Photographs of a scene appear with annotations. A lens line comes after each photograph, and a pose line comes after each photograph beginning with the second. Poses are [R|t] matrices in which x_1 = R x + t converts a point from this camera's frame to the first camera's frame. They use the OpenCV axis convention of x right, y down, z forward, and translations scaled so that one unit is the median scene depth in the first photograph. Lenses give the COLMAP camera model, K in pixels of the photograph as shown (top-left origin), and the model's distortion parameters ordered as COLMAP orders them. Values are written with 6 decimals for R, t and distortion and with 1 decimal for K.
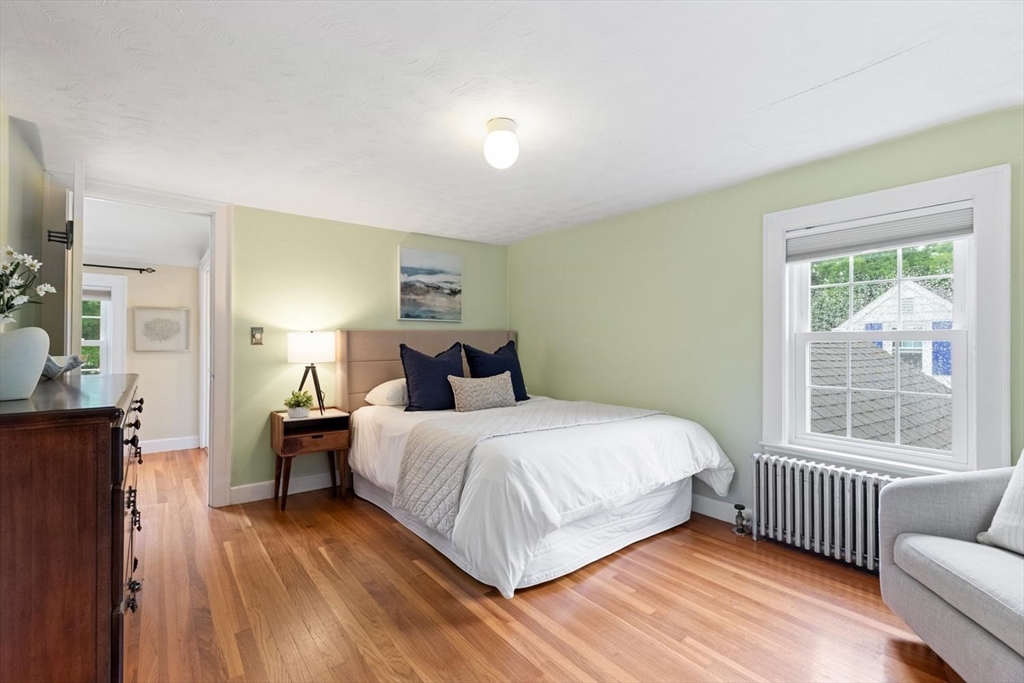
lens RADIAL K [[461.0, 0, 508.2], [0, 461.0, 344.9], [0, 0, 1]] dist [0.004638, -0.000091]
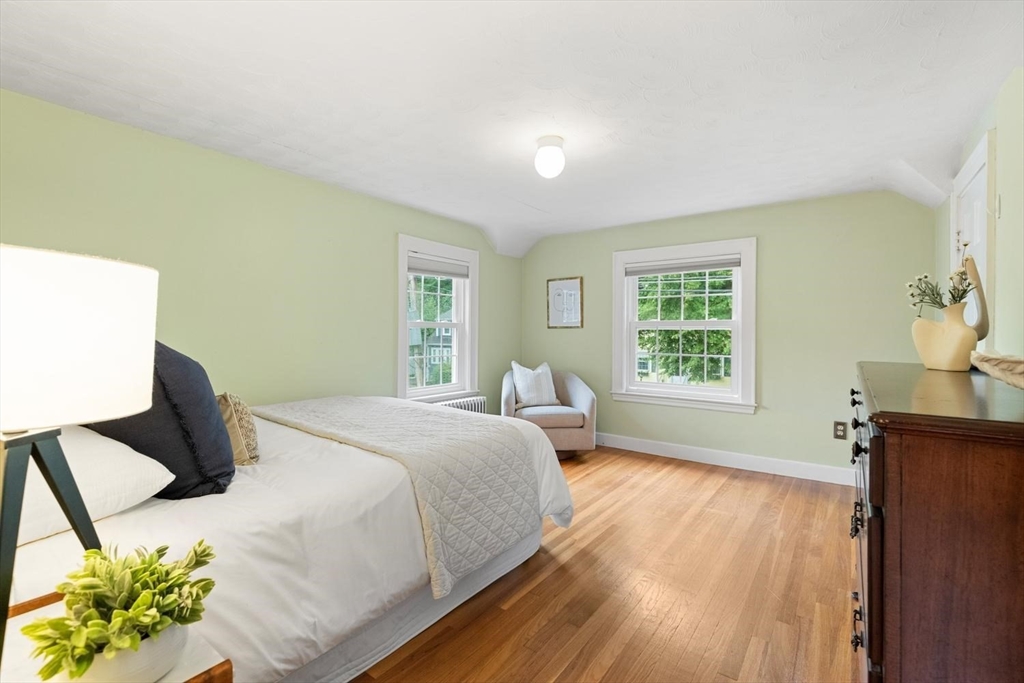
lens RADIAL K [[461.0, 0, 508.2], [0, 461.0, 344.9], [0, 0, 1]] dist [0.004638, -0.000091]
pose [[-0.278493, -0.028104, 0.960027, -1.090793], [-0.004681, 0.999600, 0.027905, 0.005603], [-0.960427, 0.003277, -0.278513, 1.409094]]
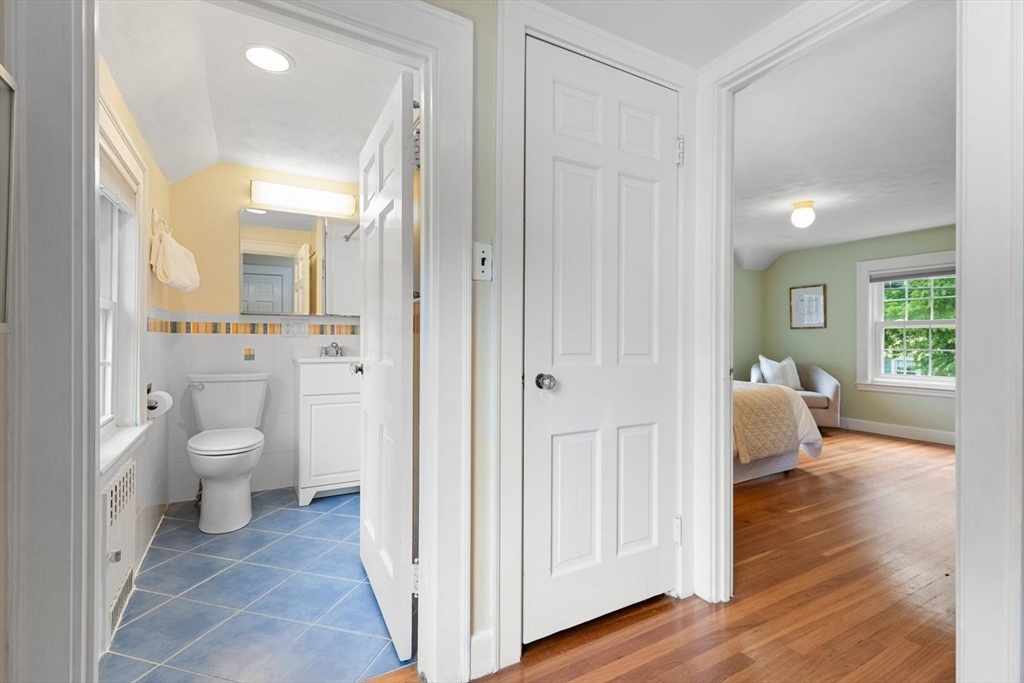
lens RADIAL K [[472.4, 0, 509.9], [0, 472.4, 340.0], [0, 0, 1]] dist [0.002271, 0.000183]
pose [[0.138187, -0.005771, 0.990389, -1.973969], [-0.002861, 0.999977, 0.006226, 0.040796], [-0.990402, -0.003694, 0.138167, 1.858168]]
